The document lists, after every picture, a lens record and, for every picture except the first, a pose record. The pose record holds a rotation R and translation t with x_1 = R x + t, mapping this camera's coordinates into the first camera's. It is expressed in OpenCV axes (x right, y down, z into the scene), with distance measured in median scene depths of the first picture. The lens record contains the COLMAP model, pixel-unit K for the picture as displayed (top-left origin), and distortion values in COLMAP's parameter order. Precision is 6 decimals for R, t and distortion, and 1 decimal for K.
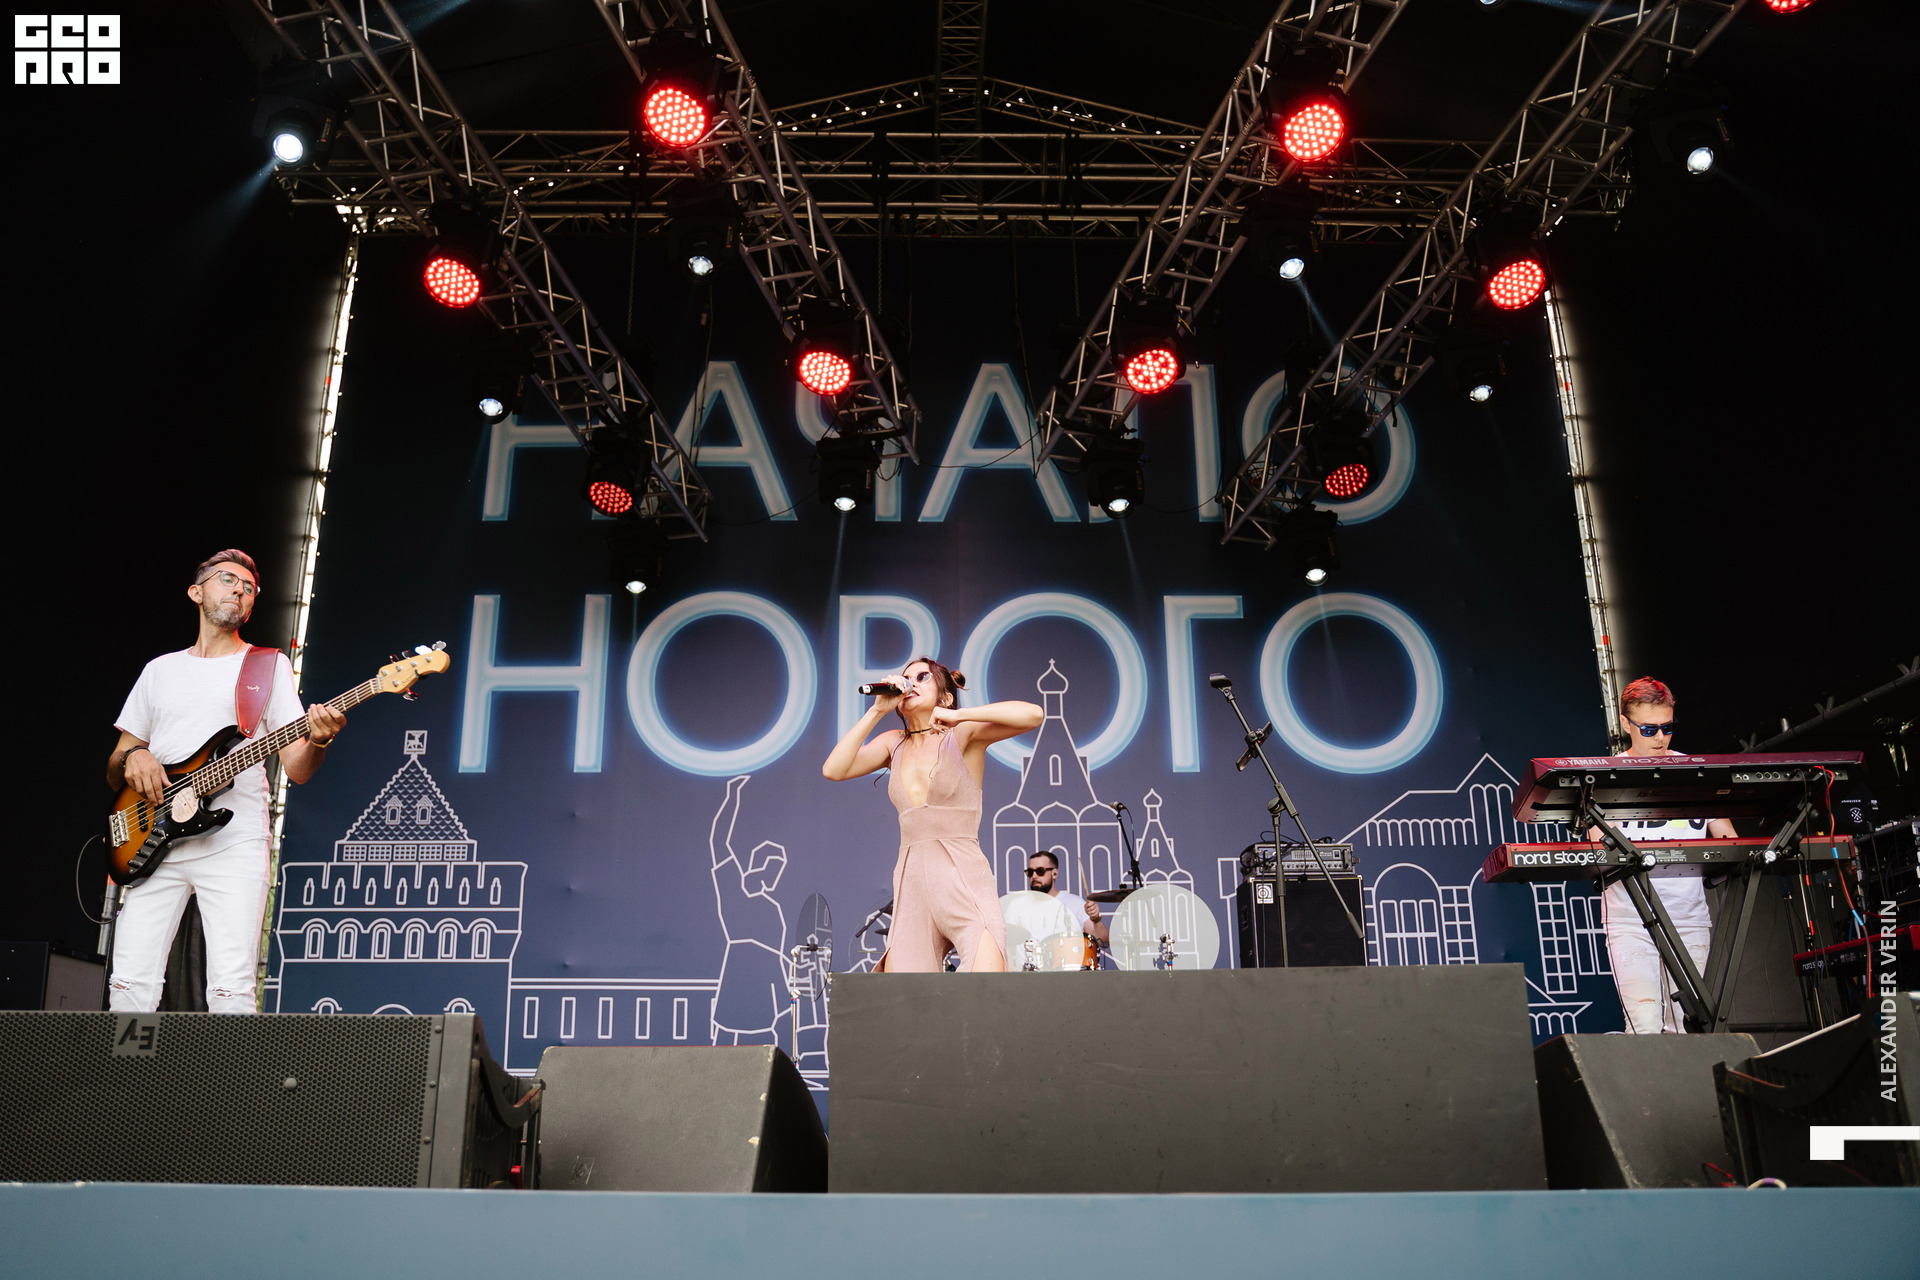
lens RADIAL K [[1571.5, 0, 949.3], [0, 1571.5, 631.8], [0, 0, 1]] dist [-0.115954, 0.080807]
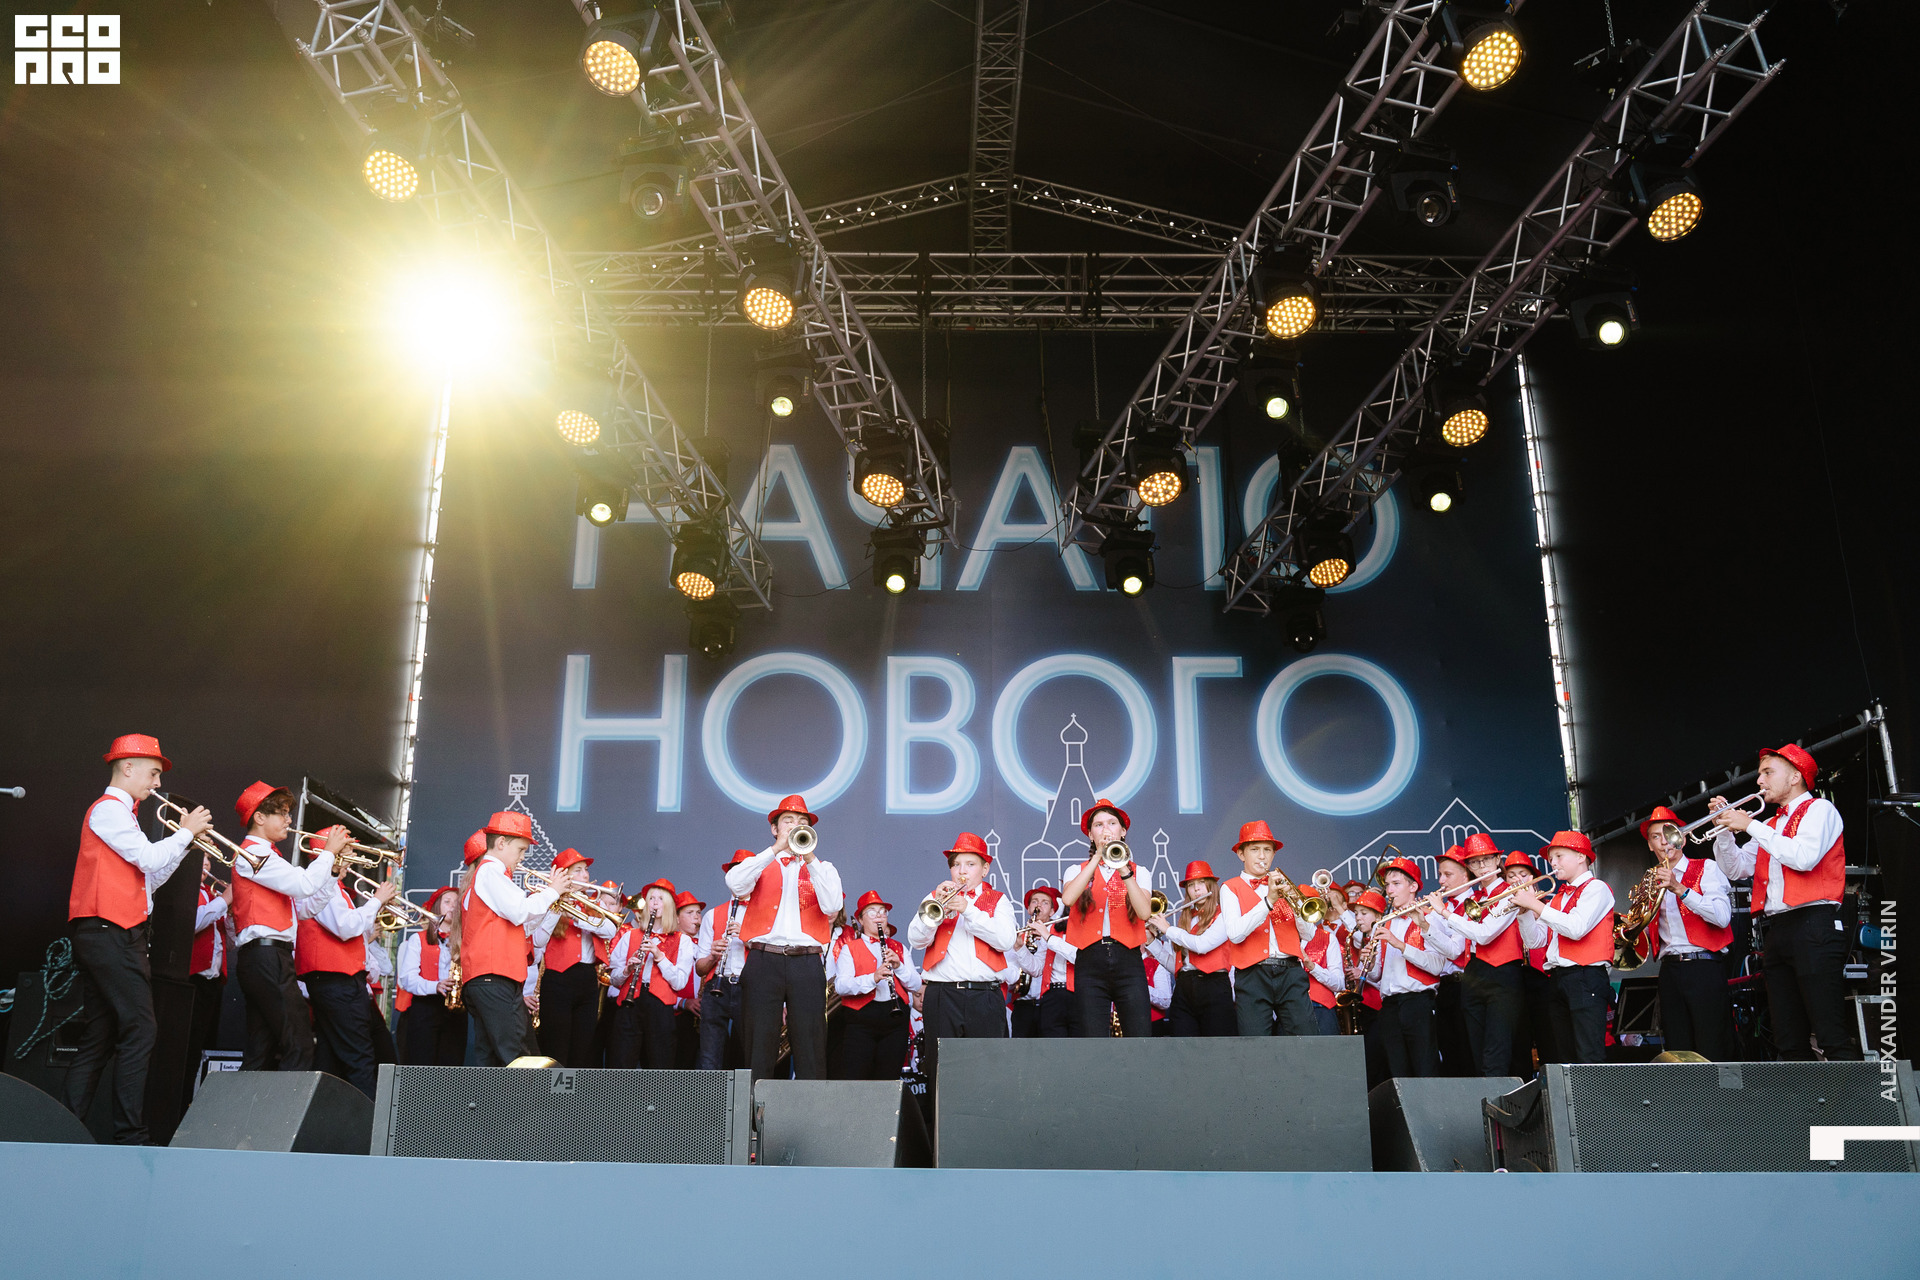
lens RADIAL K [[1623.5, 0, 924.6], [0, 1623.5, 637.9], [0, 0, 1]] dist [-0.118330, 0.092582]
pose [[0.999654, 0.002929, -0.026130, -0.012456], [-0.002388, 0.999782, 0.020719, -0.063227], [0.026185, -0.020649, 0.999444, -0.183289]]
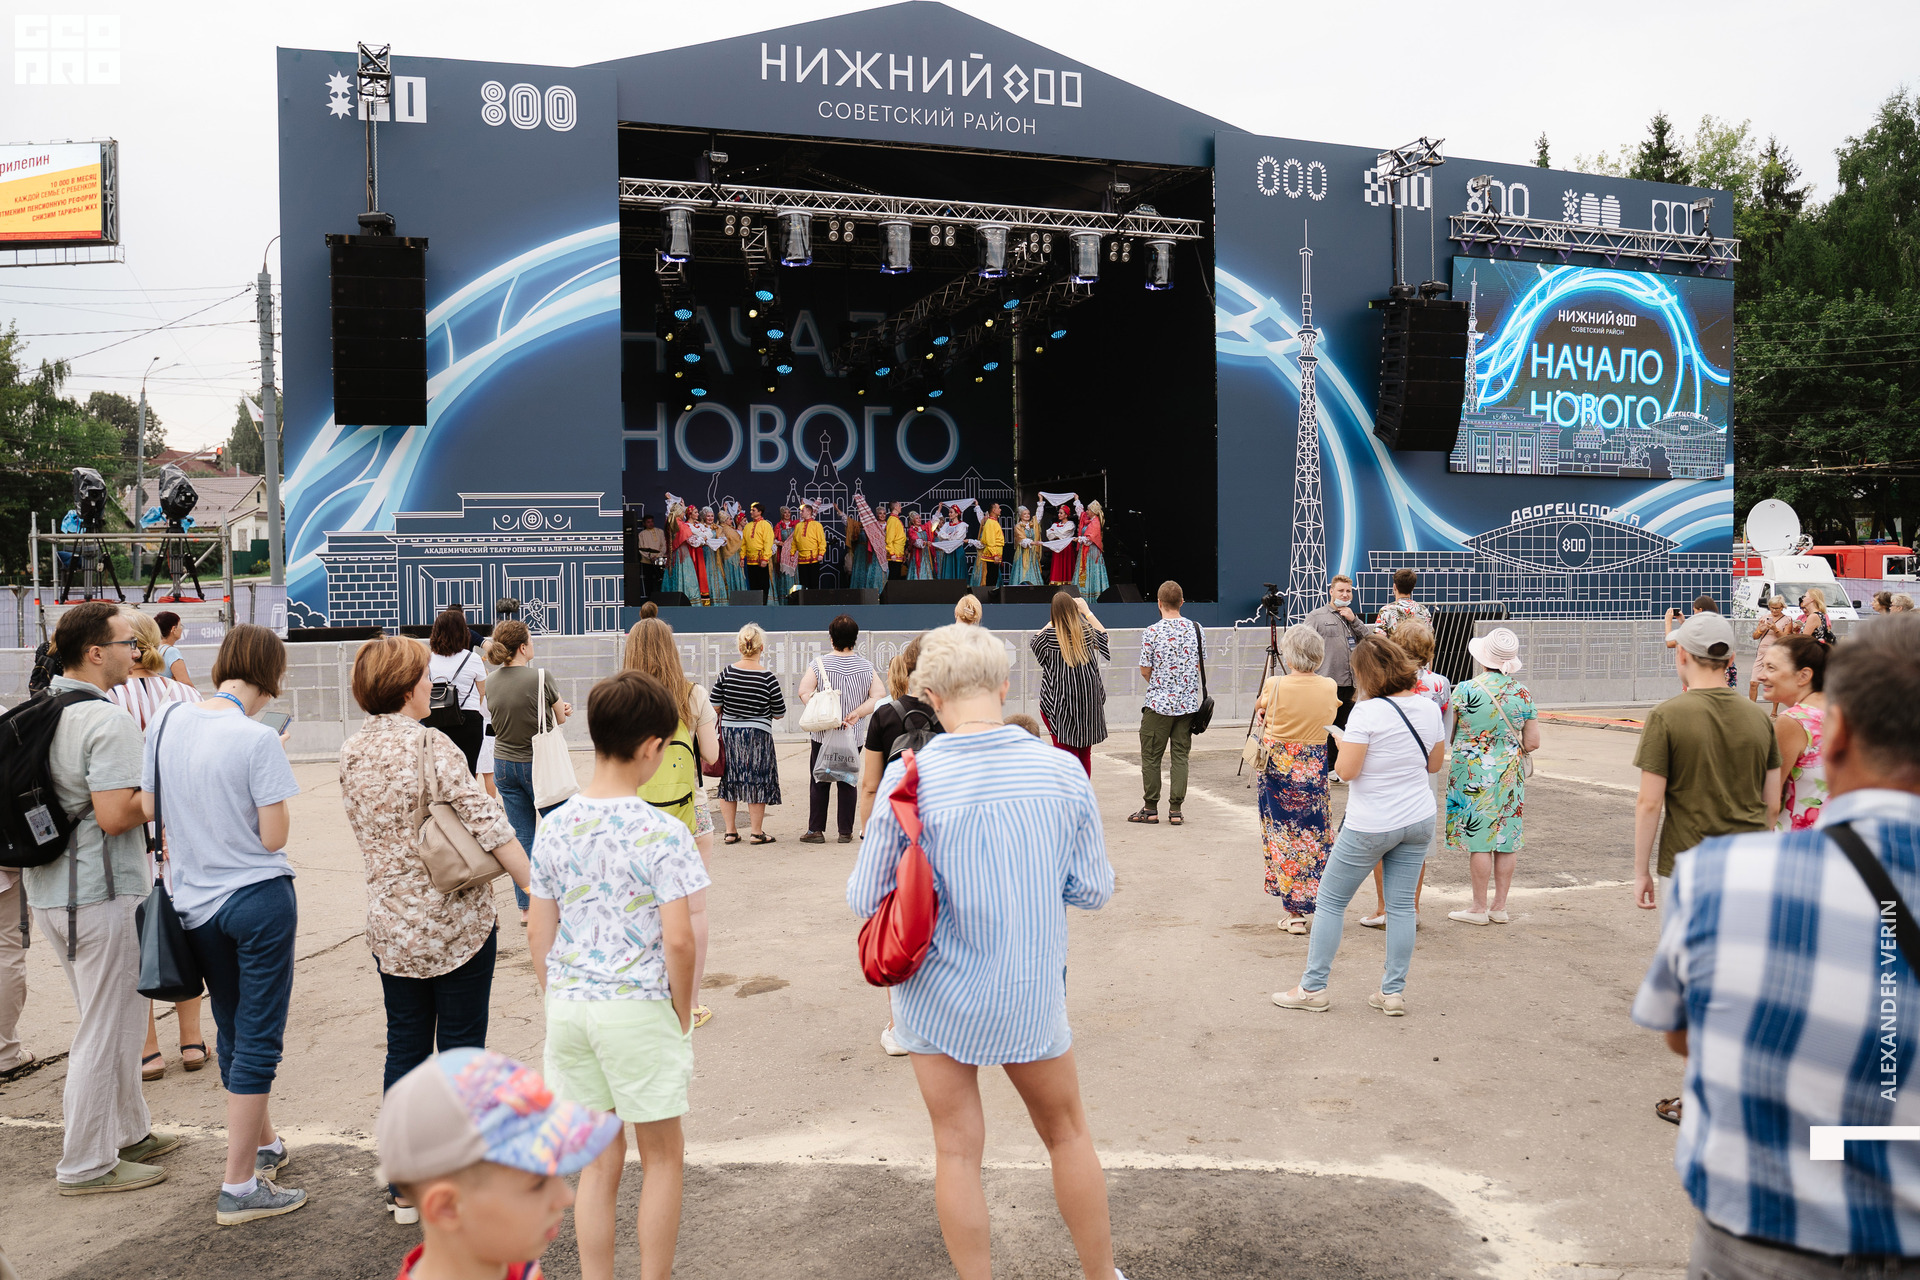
lens RADIAL K [[1623.5, 0, 924.6], [0, 1623.5, 637.9], [0, 0, 1]] dist [-0.118330, 0.092582]
pose [[0.953478, -0.017250, 0.300969, -0.653613], [-0.086954, 0.940193, 0.329359, -0.612580], [-0.288651, -0.340206, 0.894953, -1.791848]]
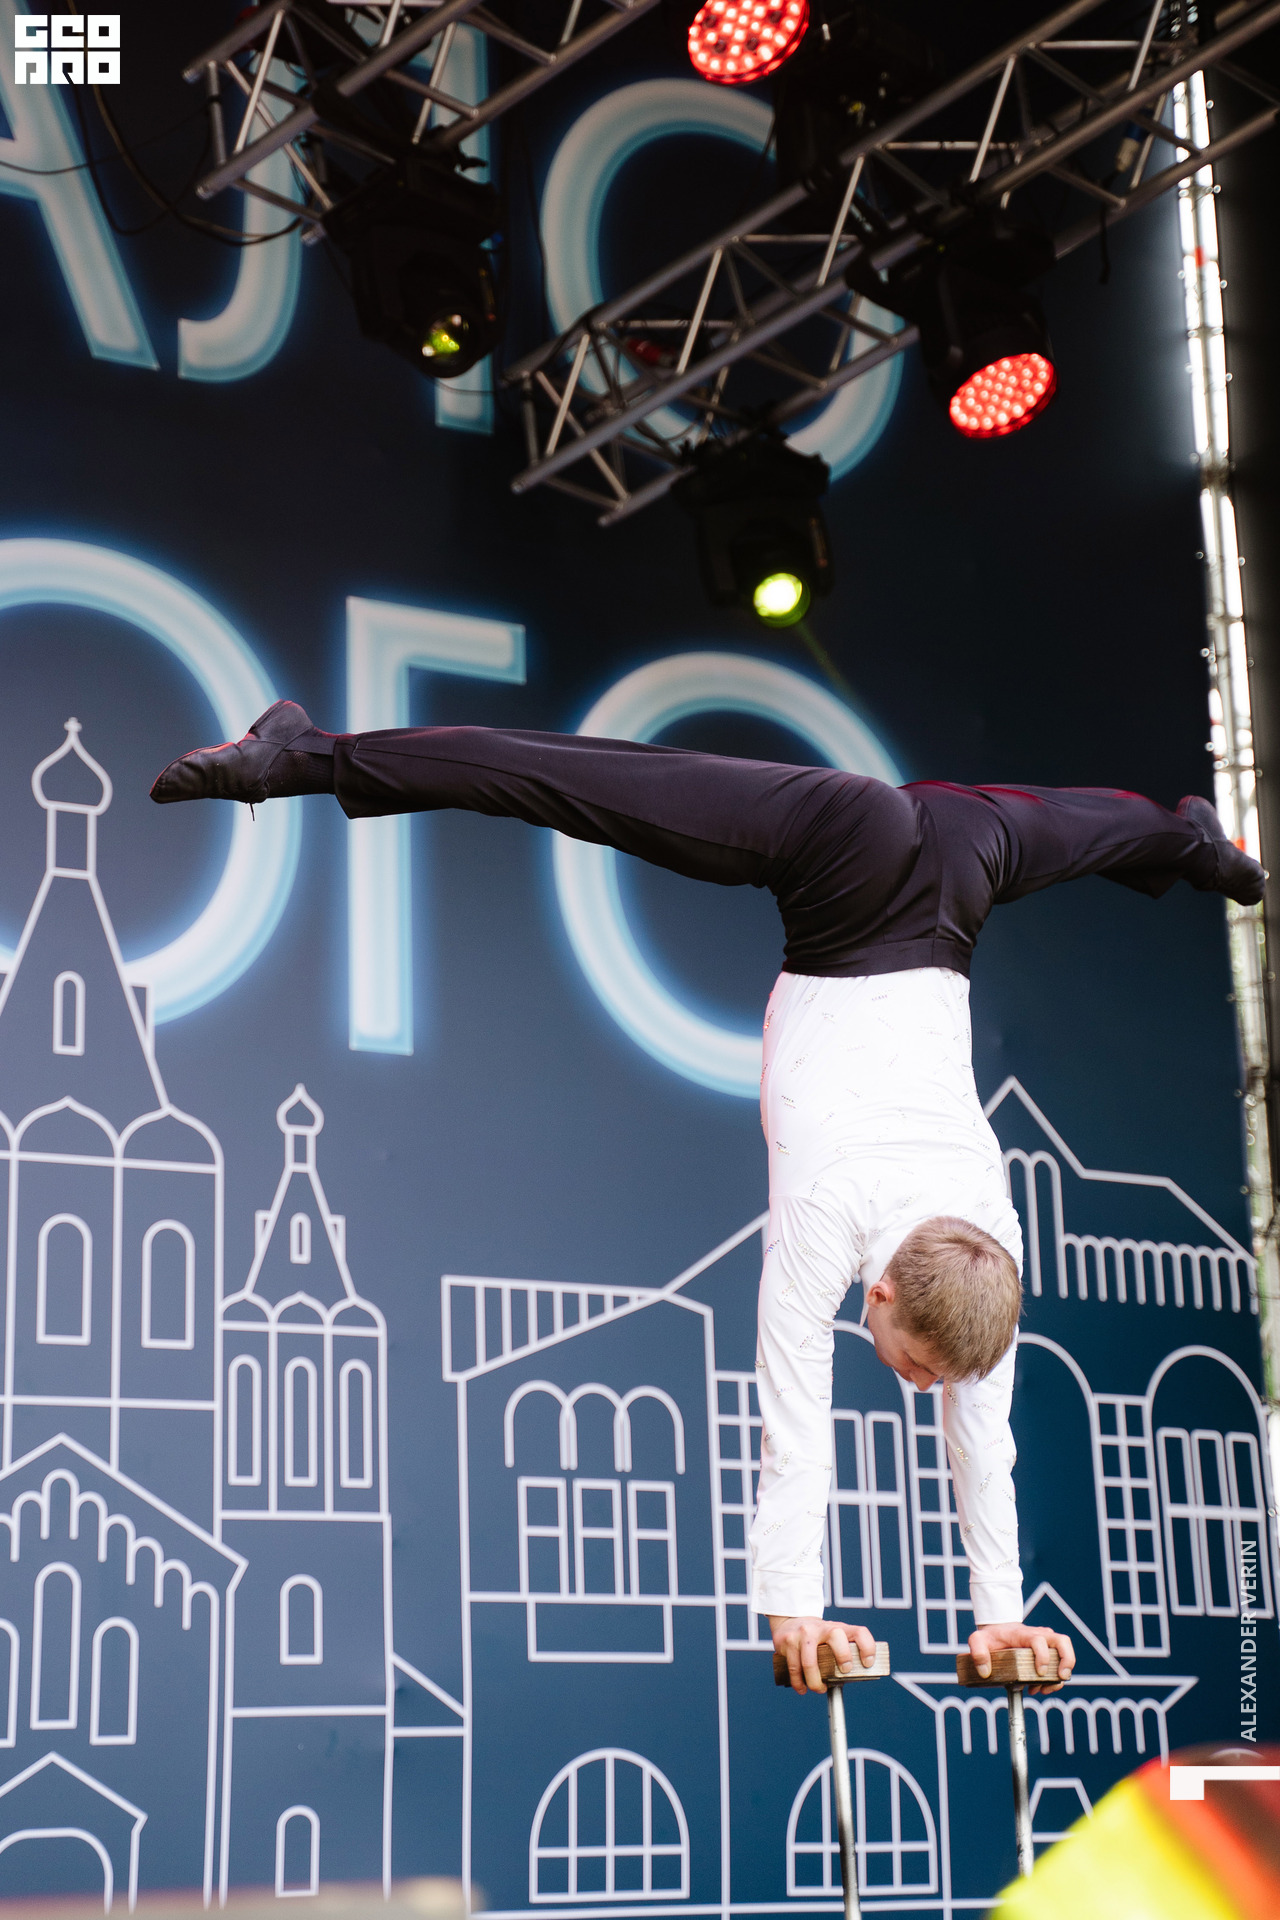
lens RADIAL K [[3745.5, 0, 631.4], [0, 3745.5, 841.1], [0, 0, 1]] dist [0.218325, 0.001943]
pose [[0.868022, 0.121269, 0.481489, -0.255900], [-0.138057, 0.990424, -0.000564, 0.029188], [-0.476946, -0.065984, 0.876452, 0.148533]]
